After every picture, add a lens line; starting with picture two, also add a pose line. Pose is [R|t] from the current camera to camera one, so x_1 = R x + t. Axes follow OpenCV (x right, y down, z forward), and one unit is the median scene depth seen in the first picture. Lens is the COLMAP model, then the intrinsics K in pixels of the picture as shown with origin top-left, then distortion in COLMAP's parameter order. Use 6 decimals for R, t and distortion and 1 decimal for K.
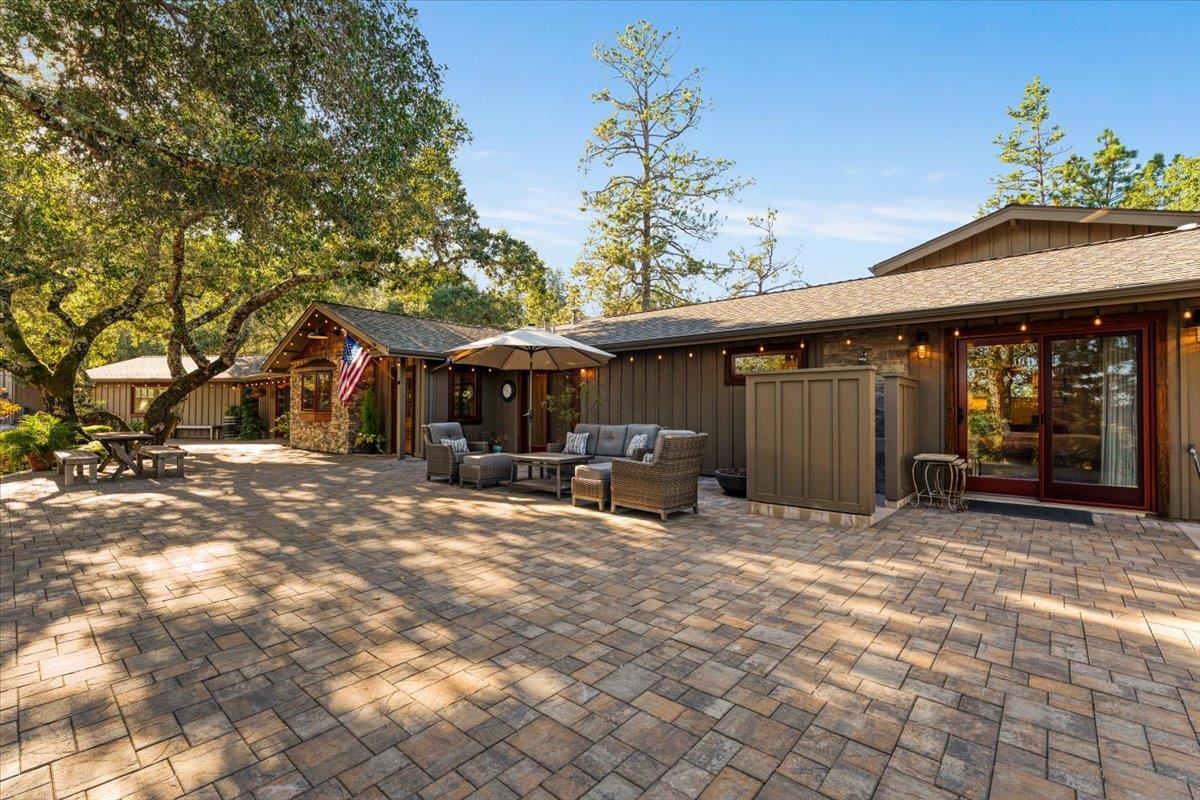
lens RADIAL K [[516.5, 0, 603.4], [0, 516.5, 401.9], [0, 0, 1]] dist [-0.001737, -0.000174]
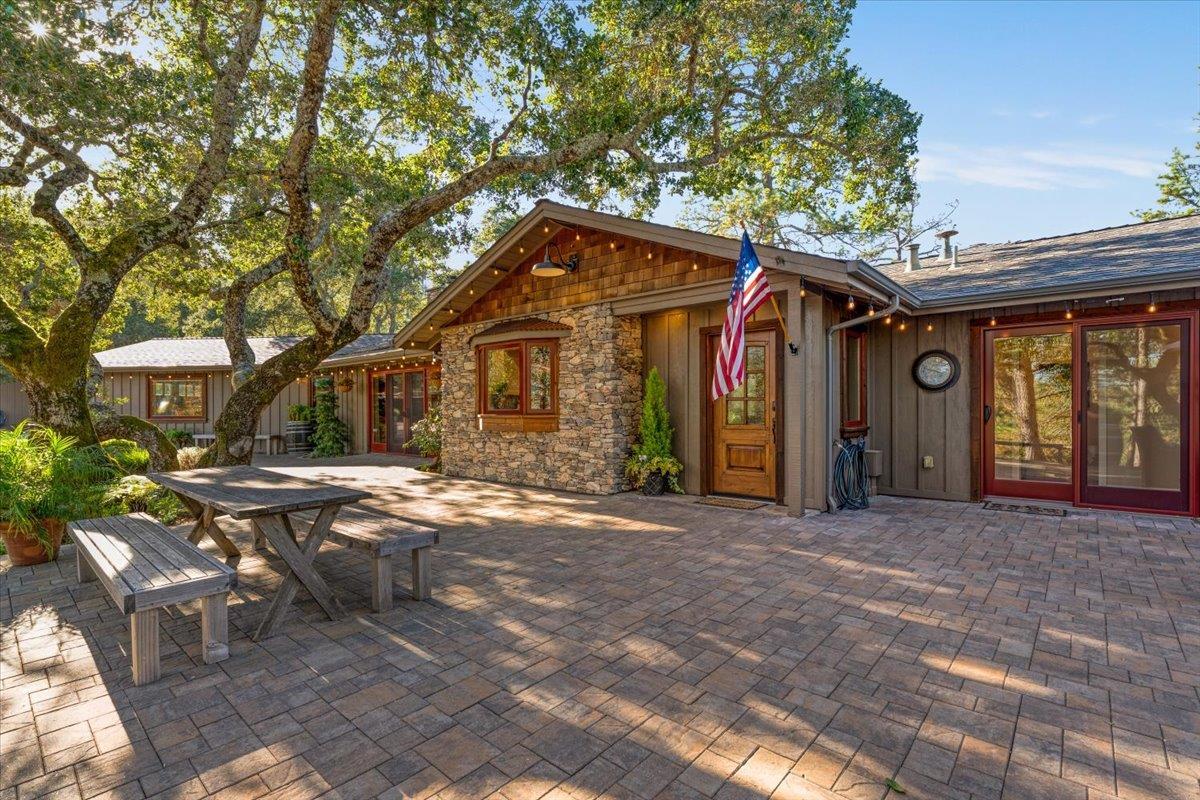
lens RADIAL K [[546.2, 0, 604.4], [0, 546.2, 409.9], [0, 0, 1]] dist [0.000031, -0.000532]
pose [[0.999960, -0.007854, -0.004259, -0.485644], [0.007933, 0.999792, 0.018805, 0.004288], [0.004110, -0.018838, 0.999814, 0.436277]]
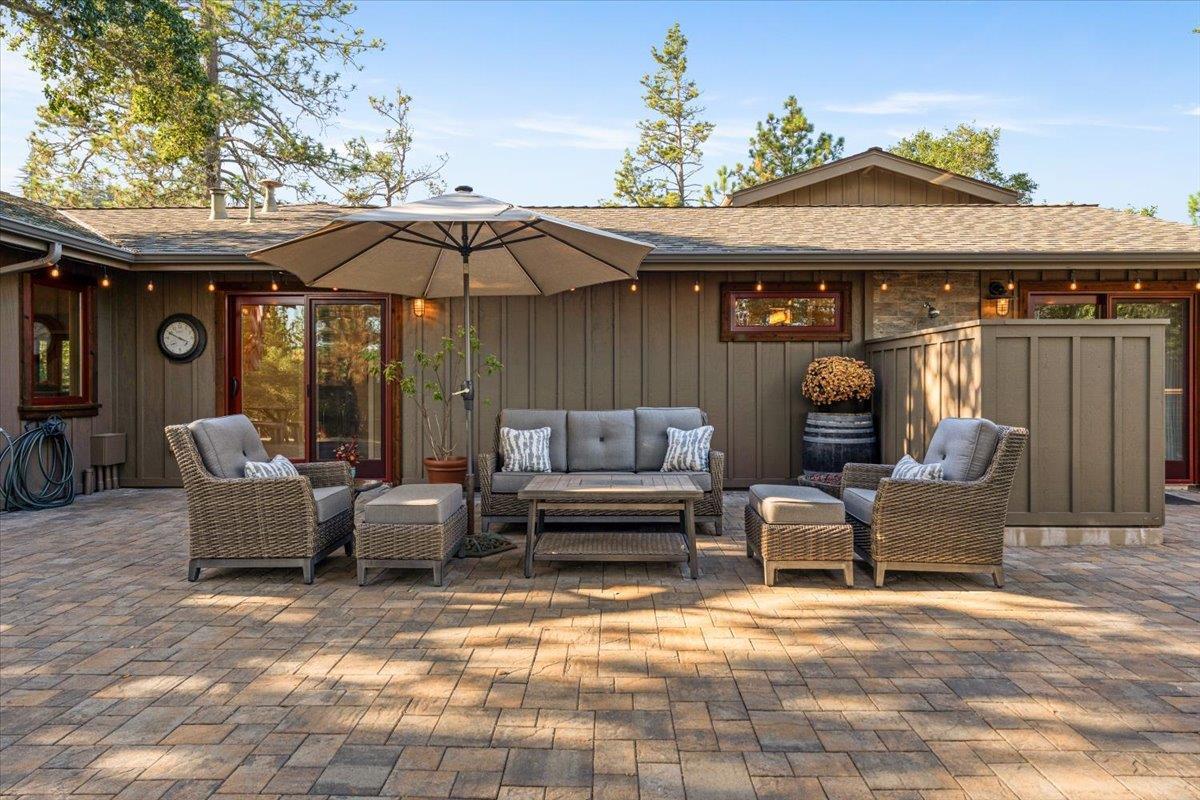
lens RADIAL K [[706.8, 0, 595.5], [0, 706.8, 387.9], [0, 0, 1]] dist [-0.002946, -0.001389]
pose [[0.766703, -0.006938, 0.641965, -0.285610], [-0.009280, 0.999717, 0.021888, 0.004176], [-0.641935, -0.022739, 0.766422, 0.296004]]
